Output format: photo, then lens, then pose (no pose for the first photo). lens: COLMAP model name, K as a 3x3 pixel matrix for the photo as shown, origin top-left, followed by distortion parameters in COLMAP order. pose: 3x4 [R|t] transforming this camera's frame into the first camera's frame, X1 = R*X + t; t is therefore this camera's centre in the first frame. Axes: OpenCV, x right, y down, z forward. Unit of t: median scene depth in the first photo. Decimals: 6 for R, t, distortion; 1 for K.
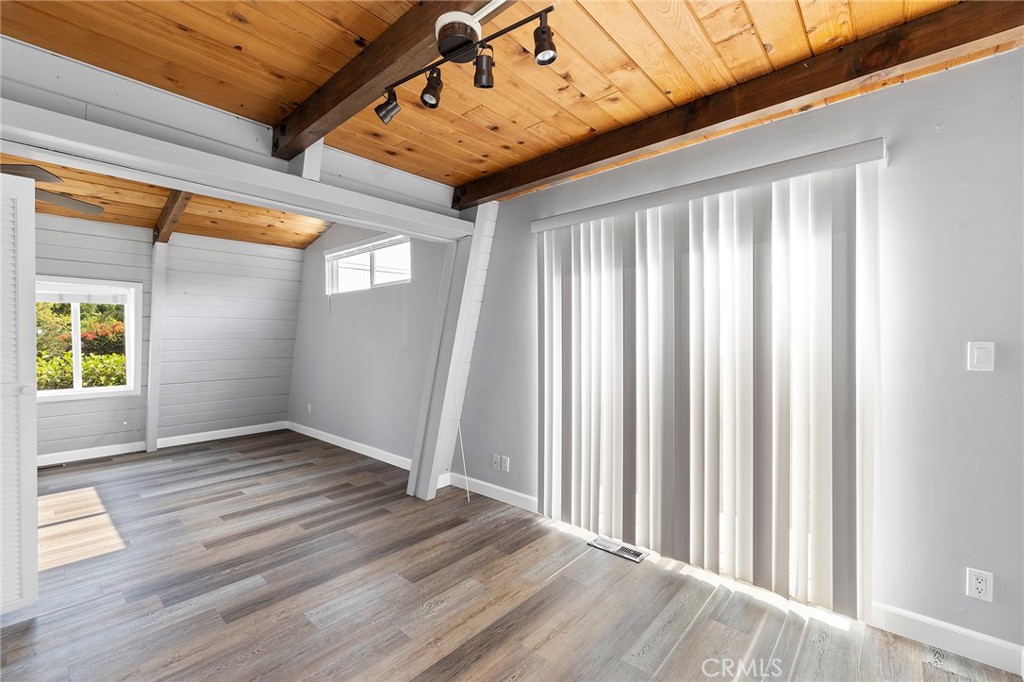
lens RADIAL K [[430.5, 0, 508.7], [0, 430.5, 339.1], [0, 0, 1]] dist [0.003033, 0.000458]
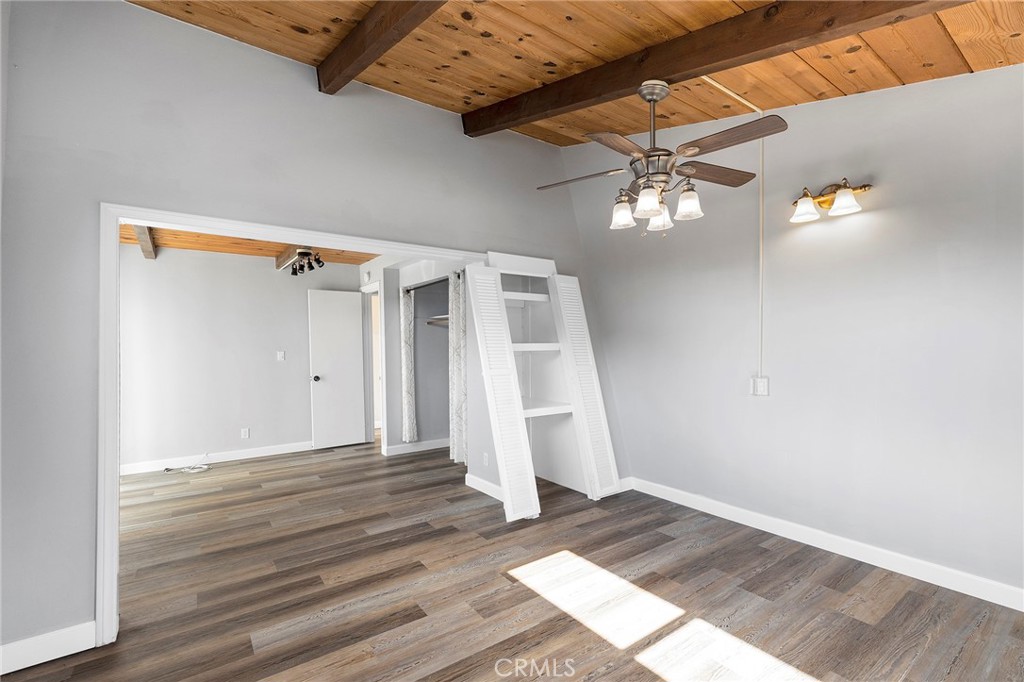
lens RADIAL K [[430.5, 0, 508.7], [0, 430.5, 339.1], [0, 0, 1]] dist [0.003033, 0.000458]
pose [[-0.978988, 0.018793, 0.203049, -1.064481], [0.016603, 0.999784, -0.012487, 0.006356], [-0.203240, -0.008853, -0.979089, 1.845146]]
